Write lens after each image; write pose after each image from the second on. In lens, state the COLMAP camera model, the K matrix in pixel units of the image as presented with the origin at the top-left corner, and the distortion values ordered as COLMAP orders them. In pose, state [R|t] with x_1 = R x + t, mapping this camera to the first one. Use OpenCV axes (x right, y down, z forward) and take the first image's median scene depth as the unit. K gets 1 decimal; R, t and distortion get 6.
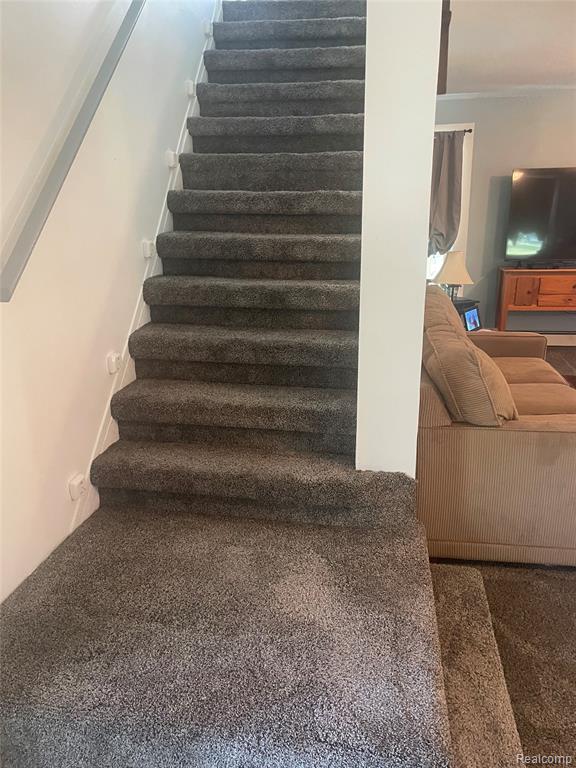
lens RADIAL K [[582.1, 0, 287.2], [0, 582.1, 387.0], [0, 0, 1]] dist [0.077061, -0.091699]
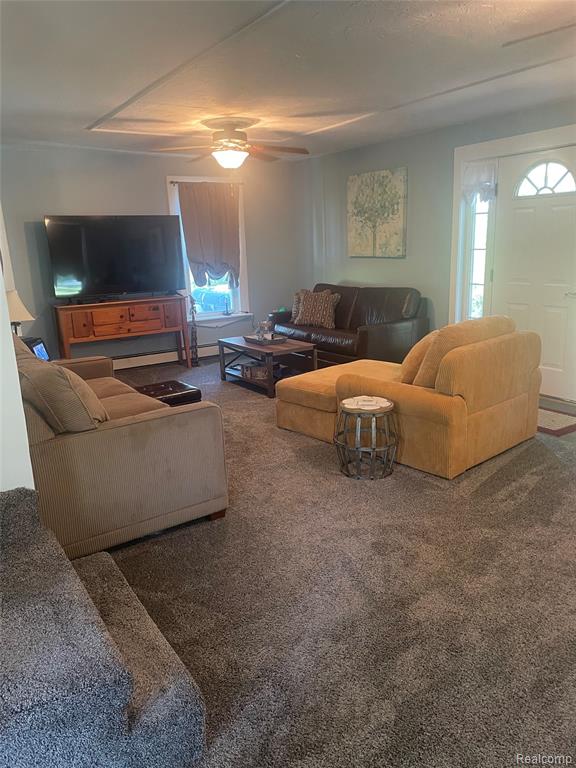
lens RADIAL K [[582.1, 0, 291.0], [0, 582.1, 383.1], [0, 0, 1]] dist [0.077061, -0.091699]
pose [[0.734684, -0.173261, 0.655912, -0.105511], [0.224306, 0.974499, 0.006172, 0.057508], [-0.640255, 0.142590, 0.754813, -0.146531]]
